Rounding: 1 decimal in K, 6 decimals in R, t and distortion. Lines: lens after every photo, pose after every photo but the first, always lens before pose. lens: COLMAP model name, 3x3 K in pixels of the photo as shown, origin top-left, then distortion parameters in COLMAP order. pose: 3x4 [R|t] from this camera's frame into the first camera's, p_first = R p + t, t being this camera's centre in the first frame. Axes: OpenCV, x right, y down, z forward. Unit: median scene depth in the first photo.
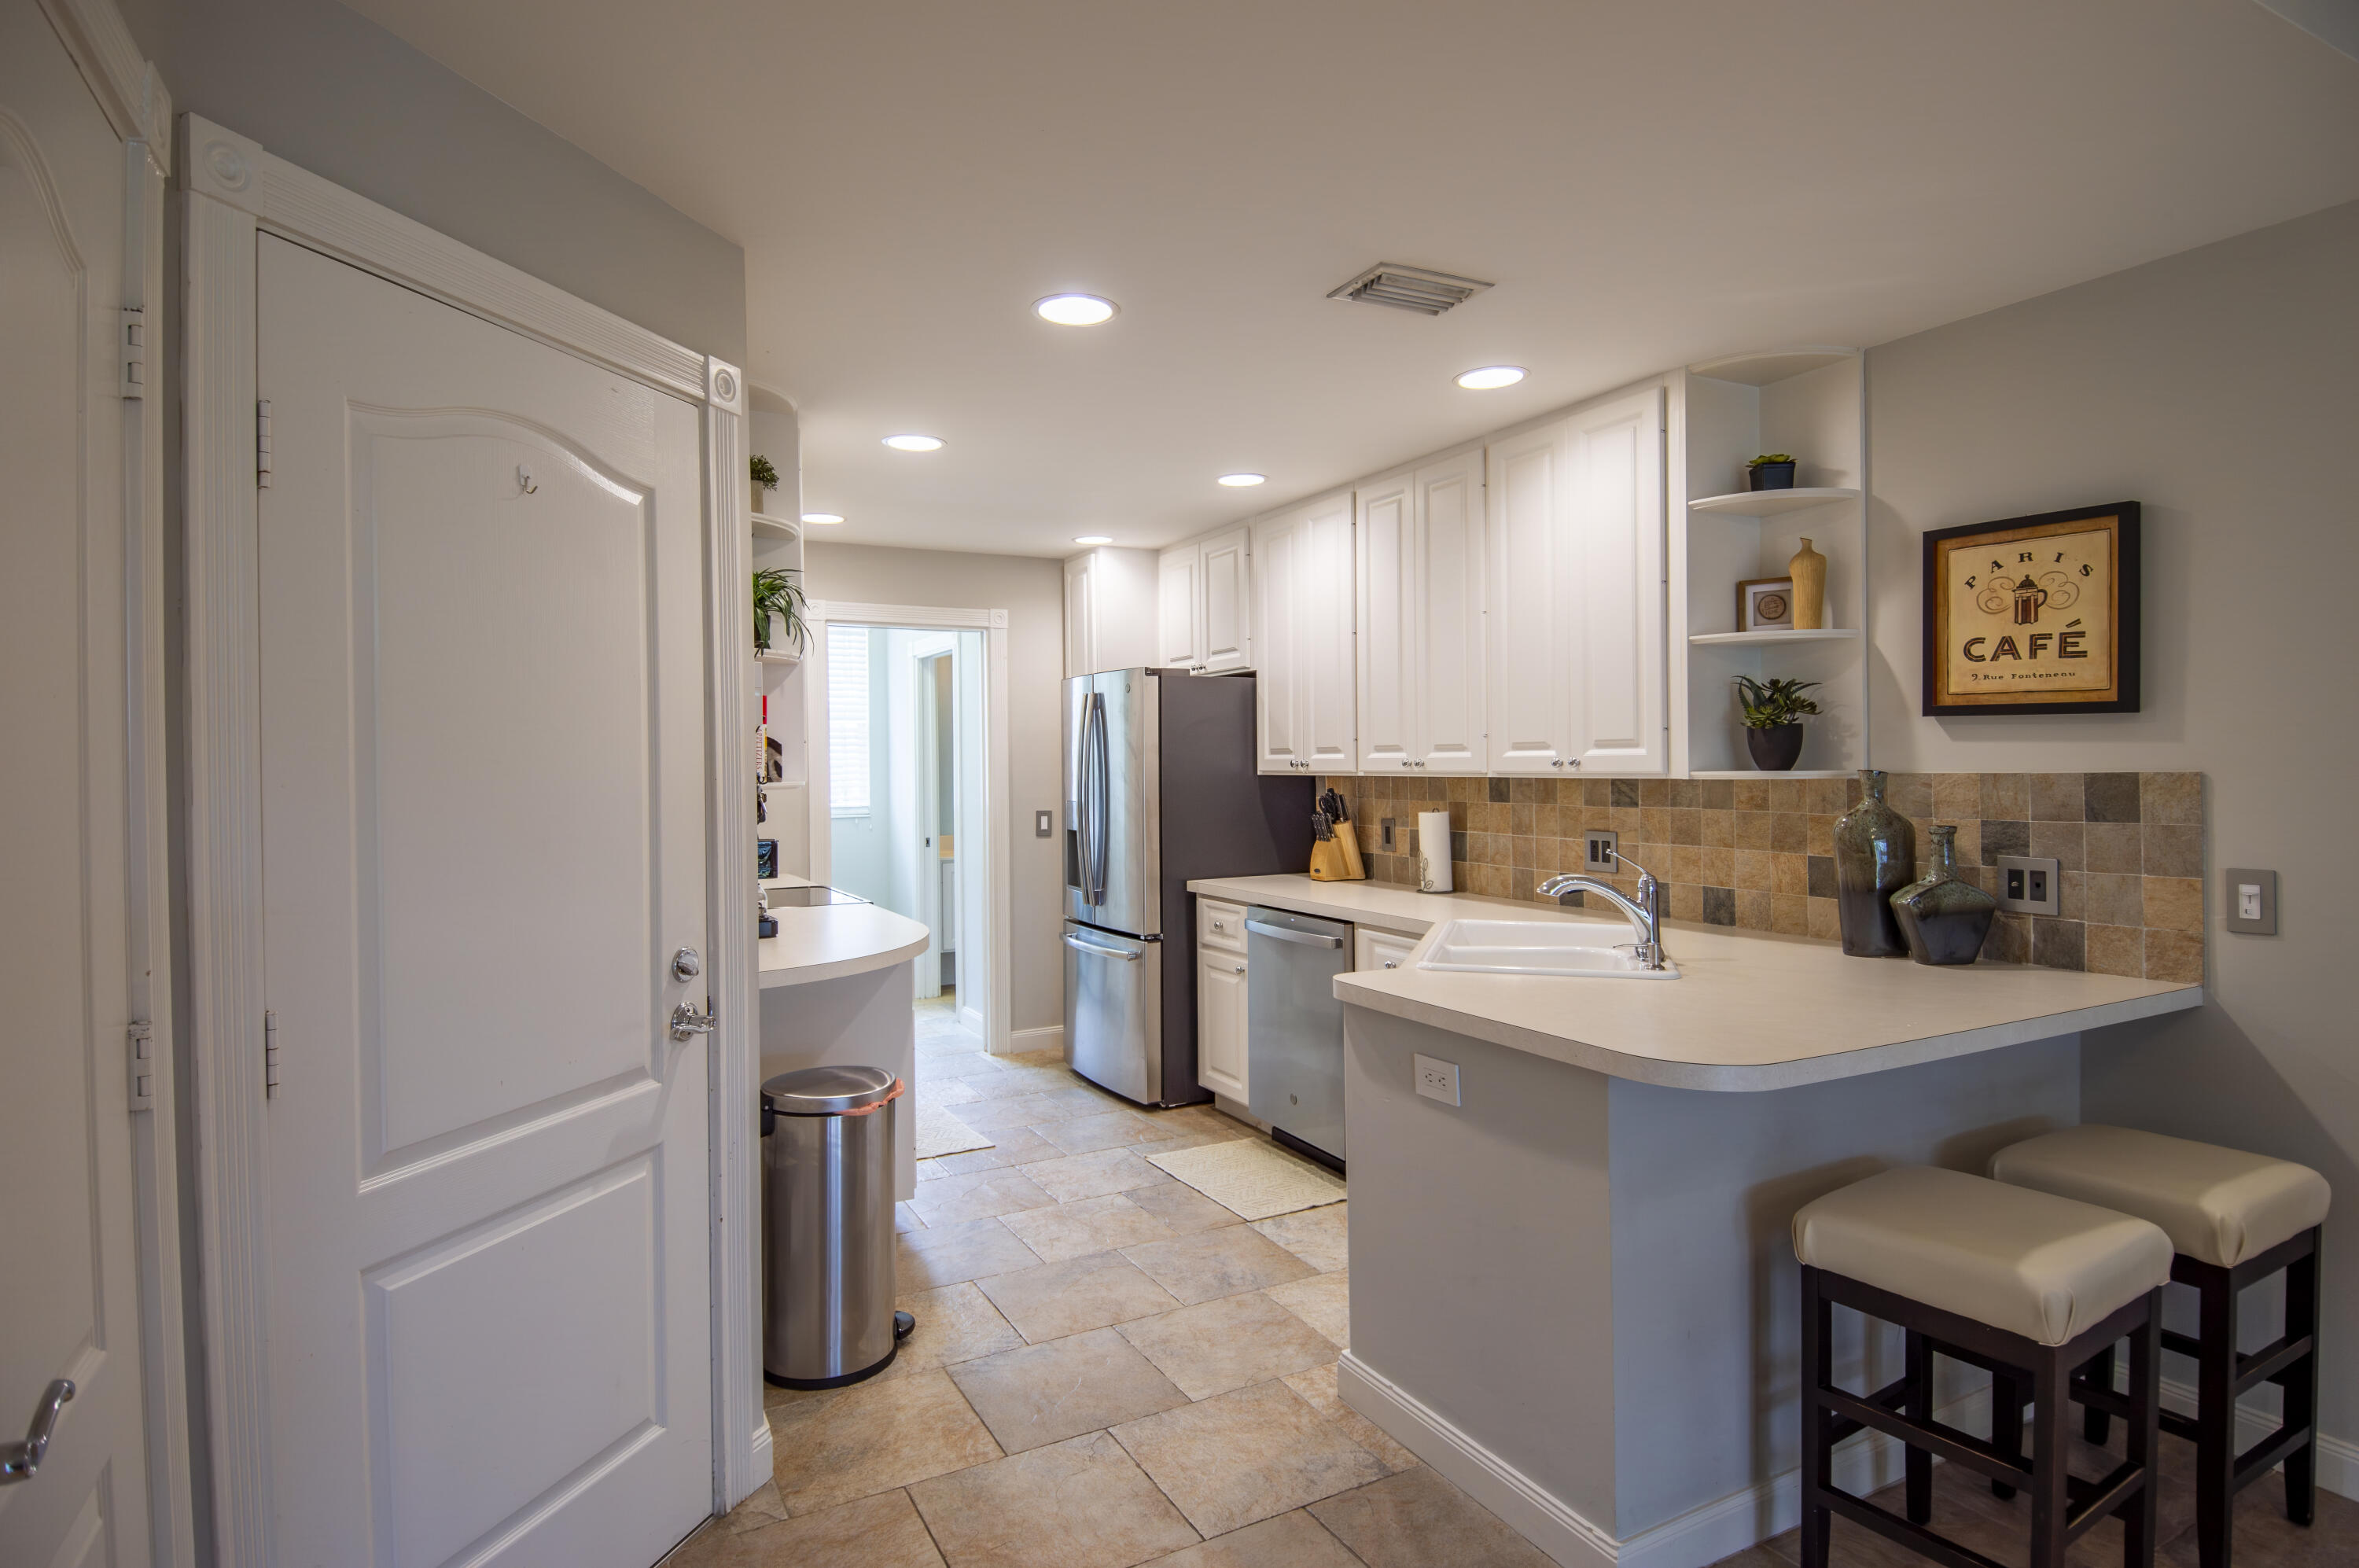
lens RADIAL K [[1235.9, 0, 1185.9], [0, 1235.9, 777.9], [0, 0, 1]] dist [0.025958, -0.012419]
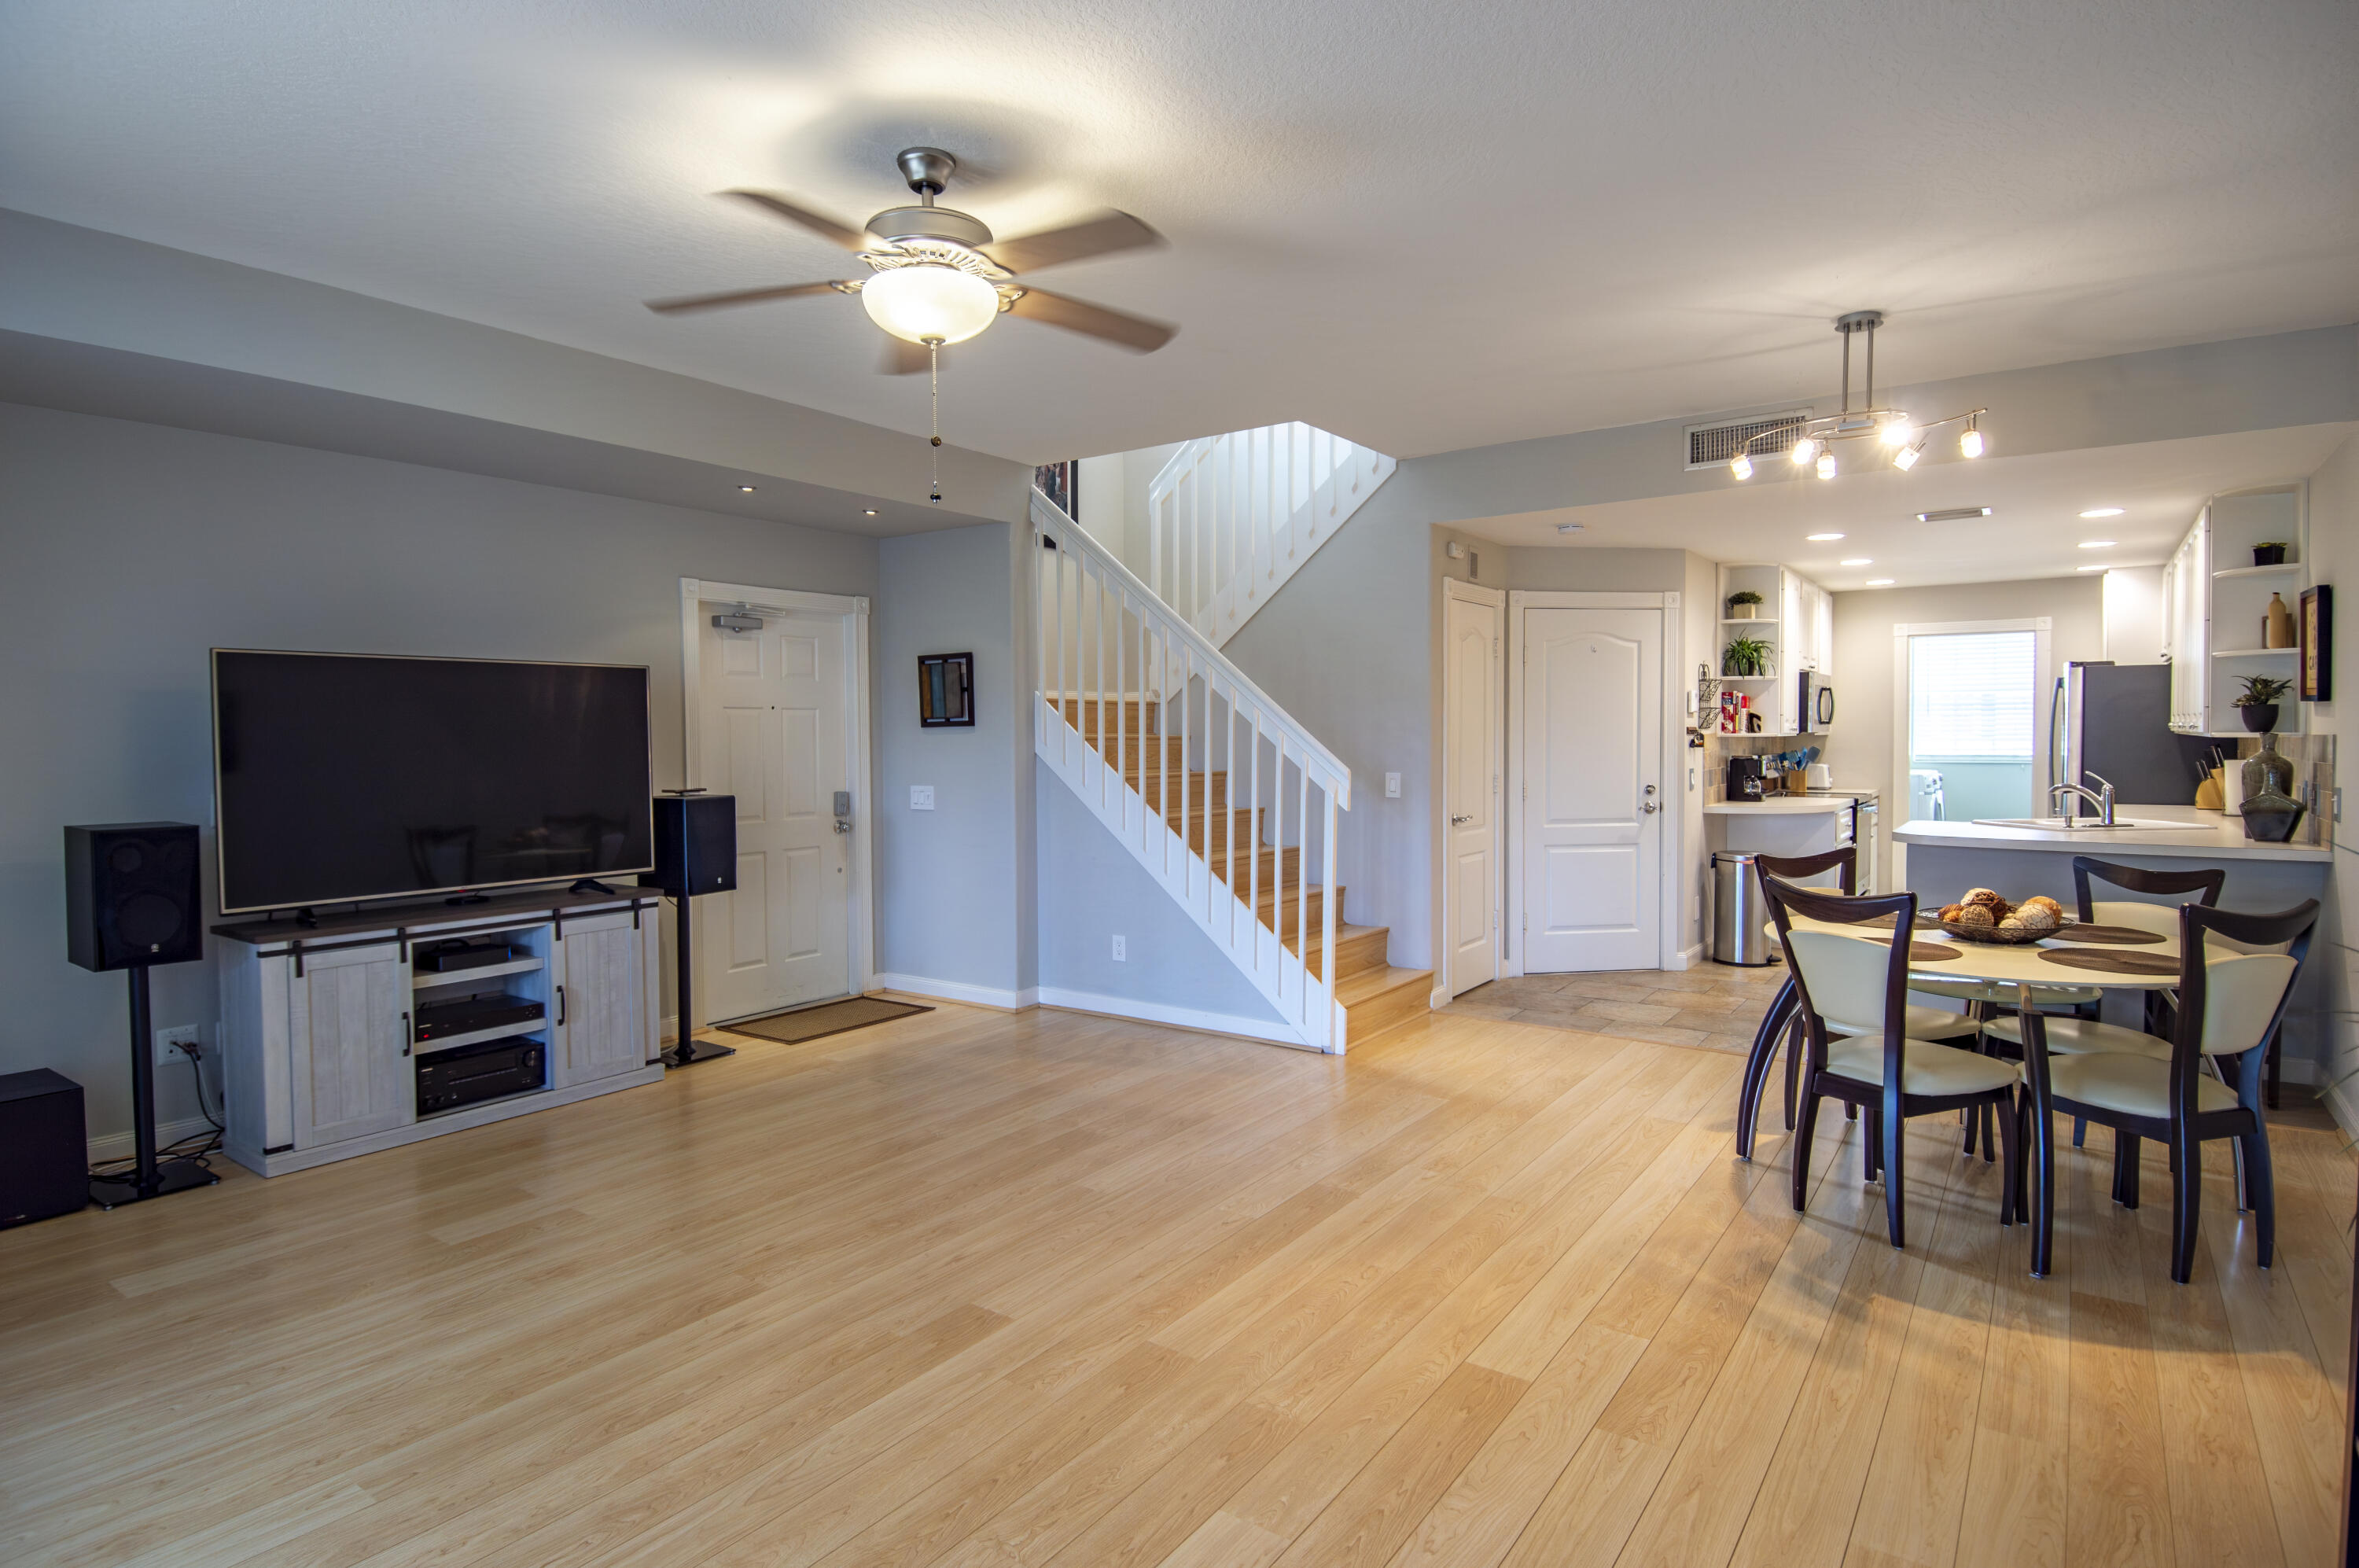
lens RADIAL K [[1235.9, 0, 1184.4], [0, 1235.9, 776.8], [0, 0, 1]] dist [0.025958, -0.012419]
pose [[0.453545, 0.042350, -0.890227, 1.184903], [-0.009709, 0.999046, 0.042580, -0.003815], [0.891181, -0.010668, 0.453523, -0.944492]]
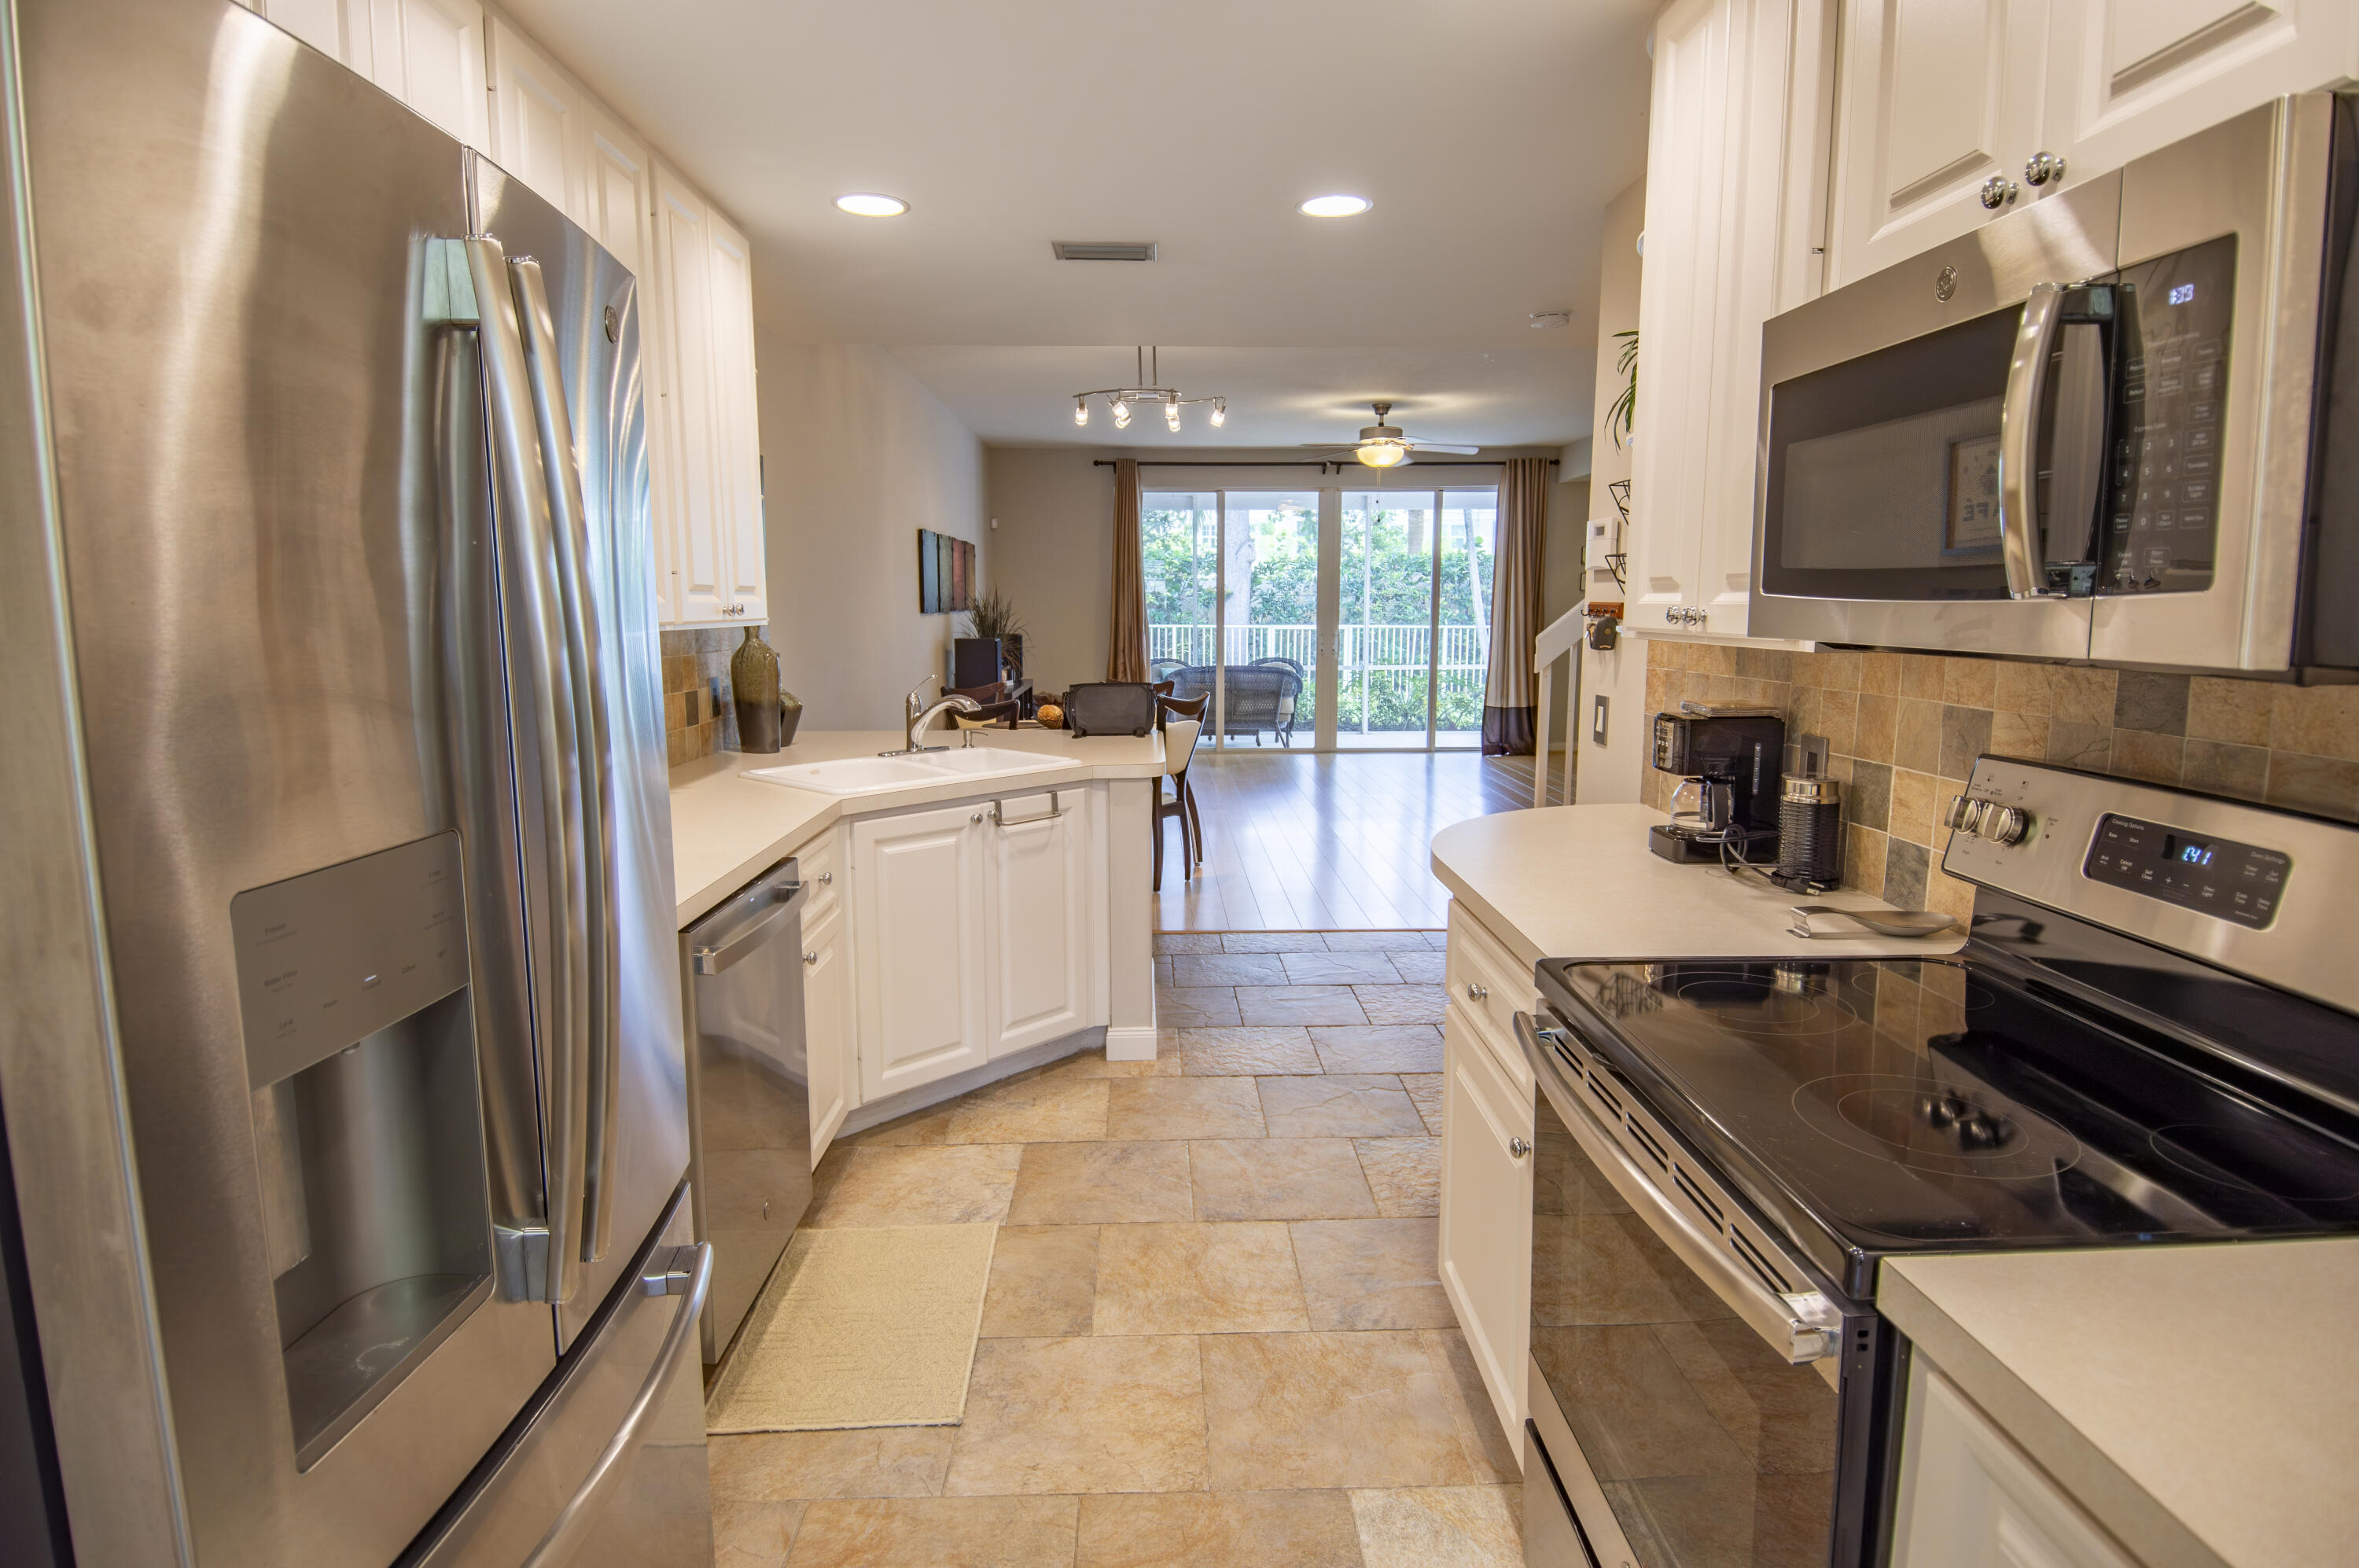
lens RADIAL K [[1235.9, 0, 1169.9], [0, 1235.9, 780.7], [0, 0, 1]] dist [0.025958, -0.012419]
pose [[-0.890017, -0.052975, 0.452838, -0.396334], [0.017671, 0.988472, 0.150367, -0.019969], [-0.455584, 0.141831, -0.878821, 1.700668]]
